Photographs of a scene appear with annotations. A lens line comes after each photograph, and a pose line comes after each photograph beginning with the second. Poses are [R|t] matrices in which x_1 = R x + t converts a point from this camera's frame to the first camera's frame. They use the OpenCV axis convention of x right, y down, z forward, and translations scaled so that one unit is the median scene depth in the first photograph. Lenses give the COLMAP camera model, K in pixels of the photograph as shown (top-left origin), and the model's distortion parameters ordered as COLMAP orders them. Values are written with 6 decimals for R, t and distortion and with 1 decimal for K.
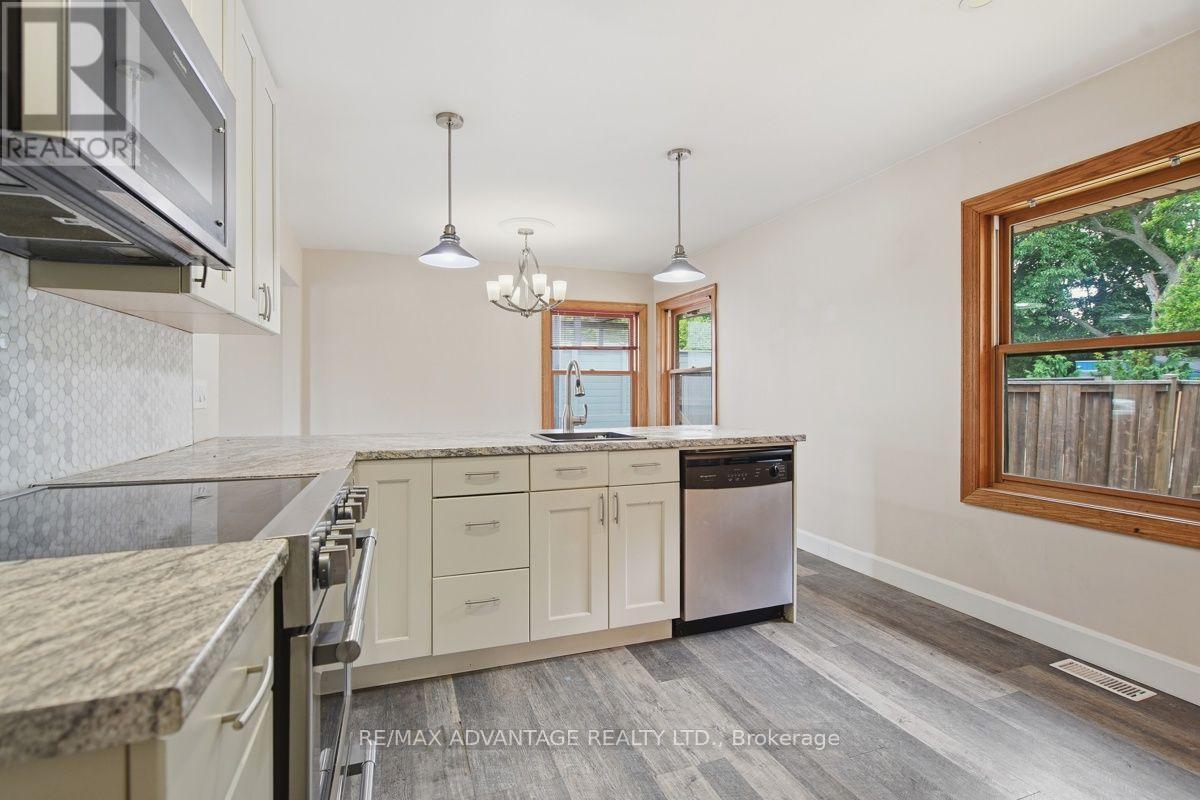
lens RADIAL K [[554.1, 0, 595.8], [0, 554.1, 391.3], [0, 0, 1]] dist [-0.006153, 0.003026]
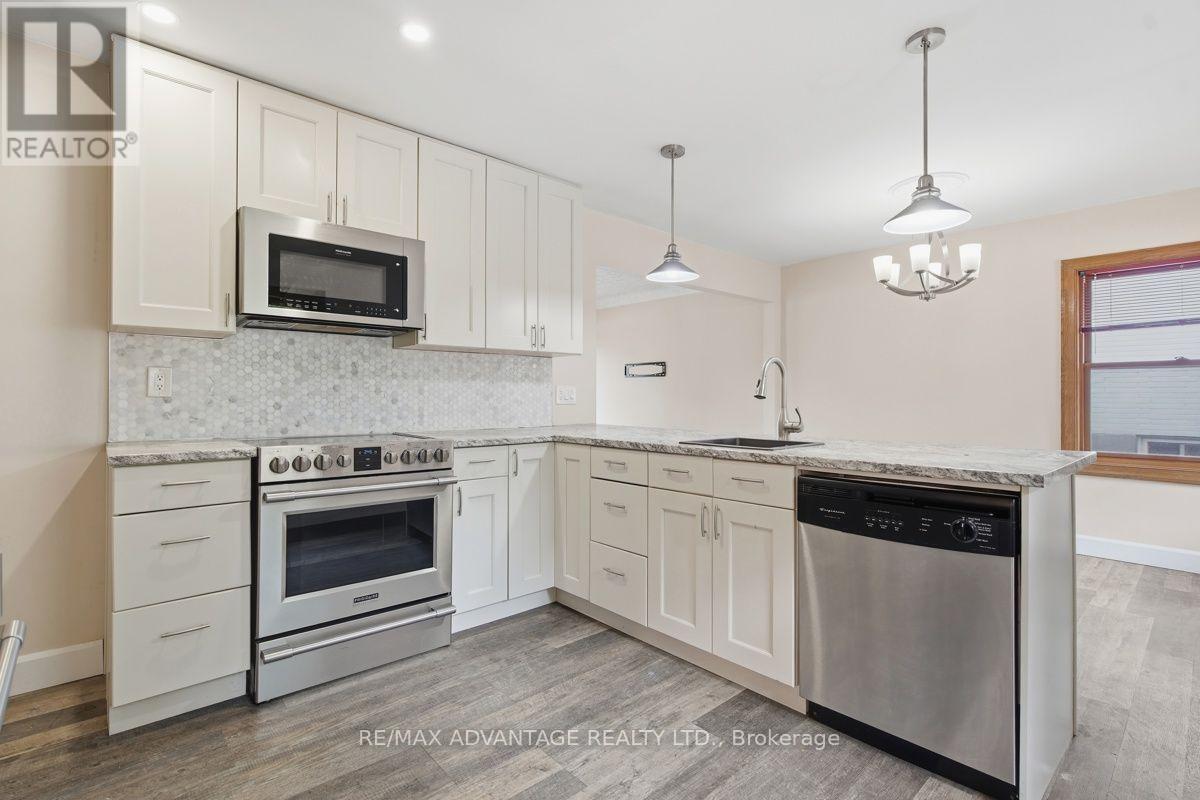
lens RADIAL K [[554.1, 0, 595.4], [0, 554.1, 395.0], [0, 0, 1]] dist [-0.006153, 0.003026]
pose [[0.379654, 0.000525, -0.925128, 0.771708], [-0.001661, 0.999999, -0.000114, 0.004683], [0.925127, 0.001580, 0.379655, 0.464705]]
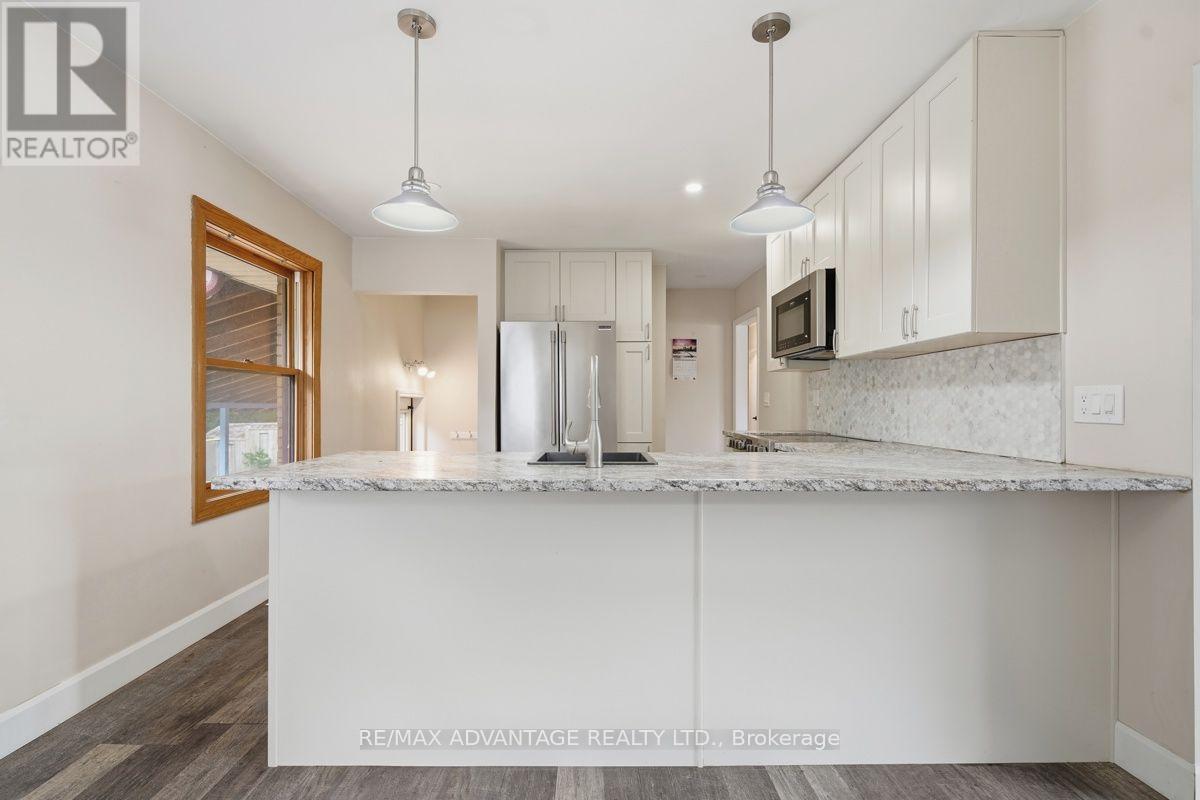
lens RADIAL K [[554.1, 0, 598.5], [0, 554.1, 404.6], [0, 0, 1]] dist [-0.006153, 0.003026]
pose [[-0.947134, -0.000004, 0.320839, -0.303911], [-0.000685, 0.999998, -0.002010, 0.007183], [-0.320839, -0.002124, -0.947132, 1.901528]]
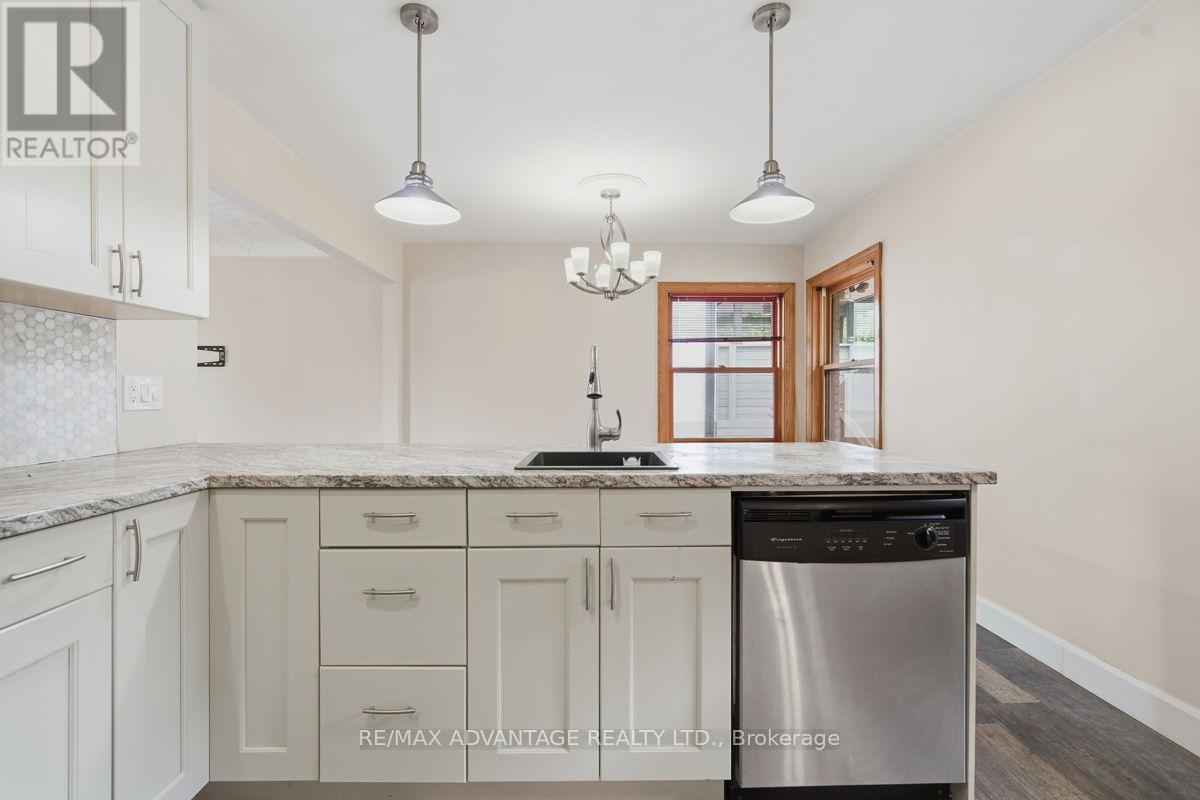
lens RADIAL K [[554.1, 0, 595.6], [0, 554.1, 397.1], [0, 0, 1]] dist [-0.006153, 0.003026]
pose [[0.945684, 0.003313, -0.325071, 0.209138], [-0.001608, 0.999983, 0.005516, 0.004978], [0.325084, -0.004694, 0.945674, 0.416939]]
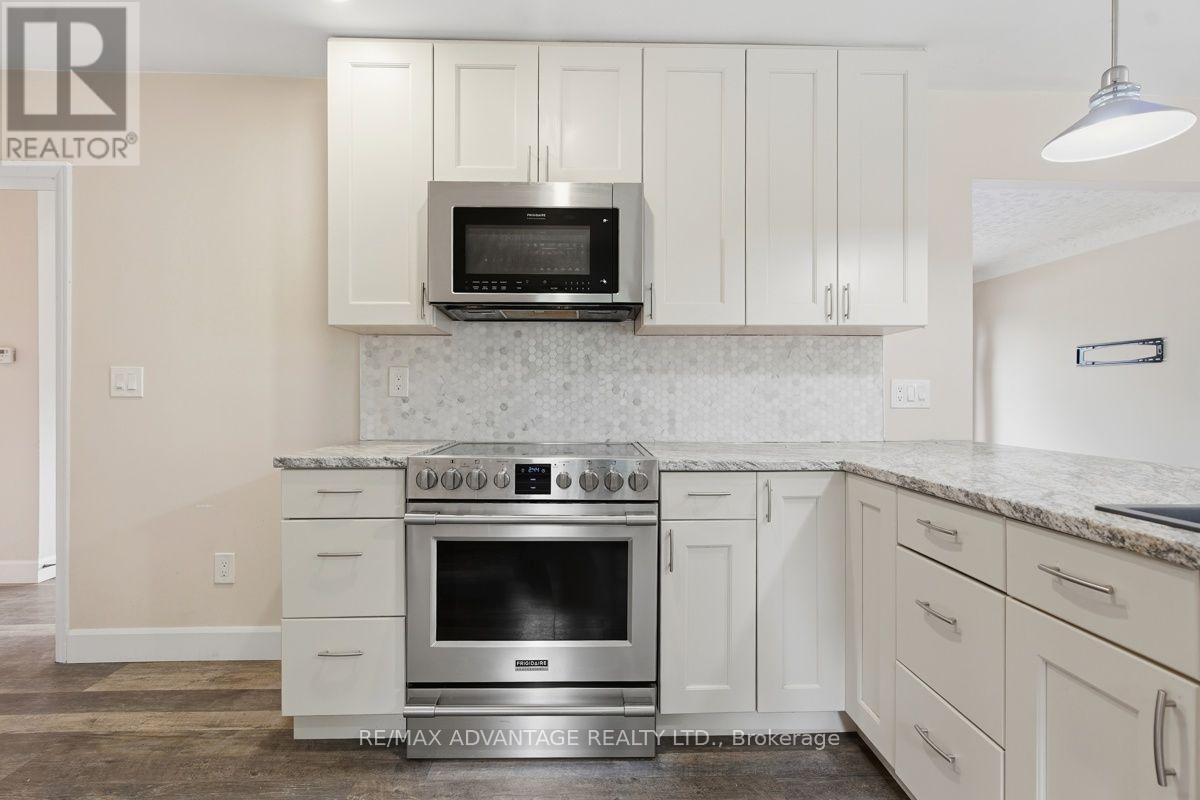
lens RADIAL K [[554.1, 0, 600.9], [0, 554.1, 398.3], [0, 0, 1]] dist [-0.006153, 0.003026]
pose [[-0.304691, 0.004633, -0.952440, 0.411003], [0.001393, 0.999989, 0.004419, 0.007917], [0.952450, 0.000020, -0.304694, 0.753664]]
